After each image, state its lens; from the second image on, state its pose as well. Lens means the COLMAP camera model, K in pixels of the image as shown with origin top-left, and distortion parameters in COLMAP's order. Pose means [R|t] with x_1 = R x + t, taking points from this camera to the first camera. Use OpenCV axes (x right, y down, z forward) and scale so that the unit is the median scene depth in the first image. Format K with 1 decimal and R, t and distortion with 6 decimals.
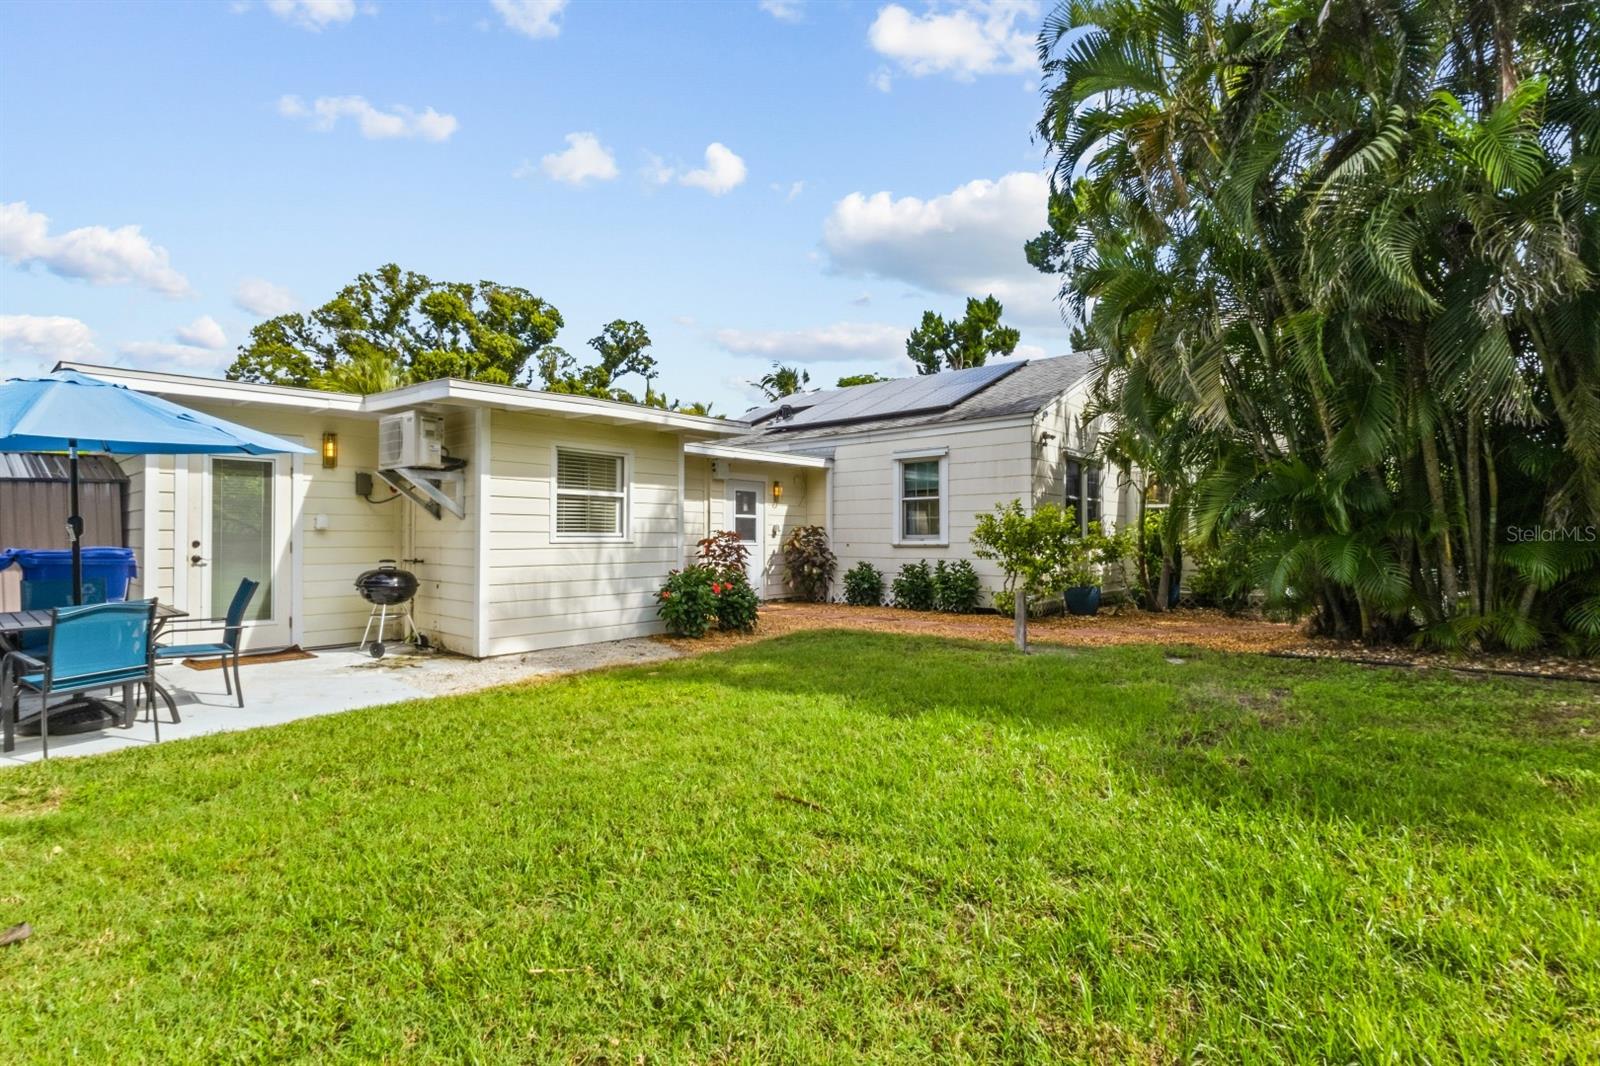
lens RADIAL K [[767.5, 0, 800.0], [0, 767.5, 533.0], [0, 0, 1]] dist [0.000592, -0.000273]
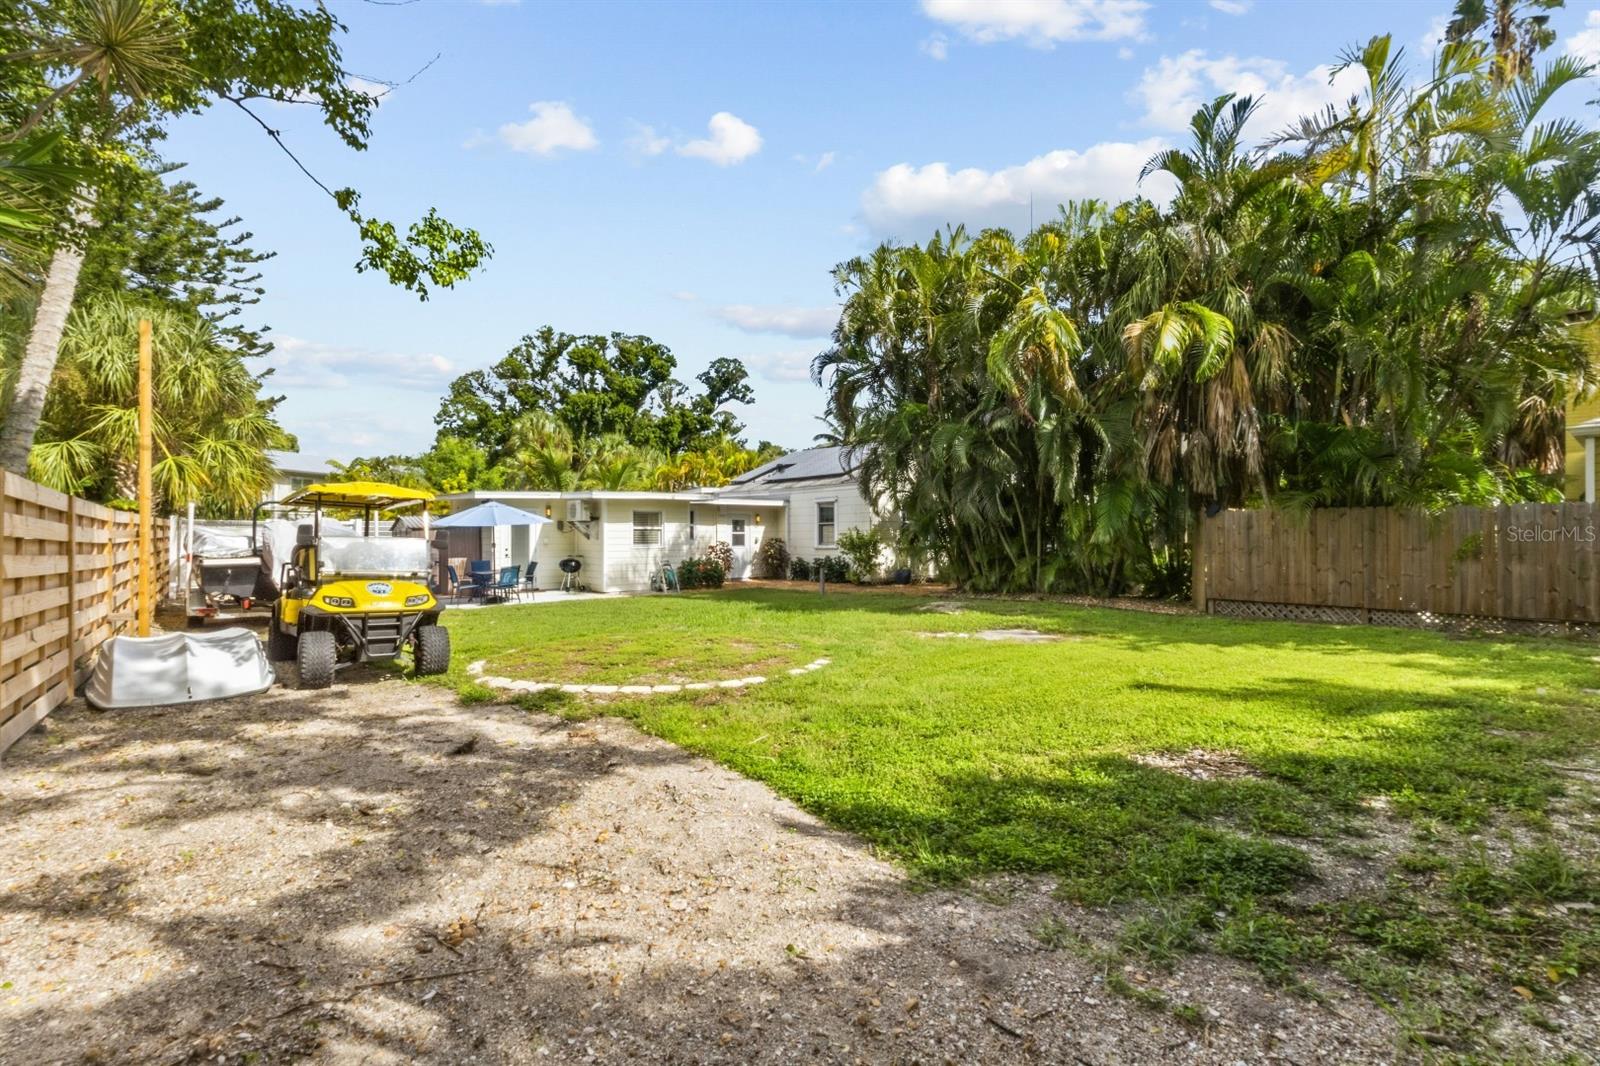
lens RADIAL K [[767.5, 0, 800.0], [0, 767.5, 533.0], [0, 0, 1]] dist [0.000592, -0.000273]
pose [[0.987182, -0.004976, -0.159522, 0.089915], [0.005615, 0.999978, 0.003555, -0.006520], [0.159500, -0.004405, 0.987188, -0.200614]]
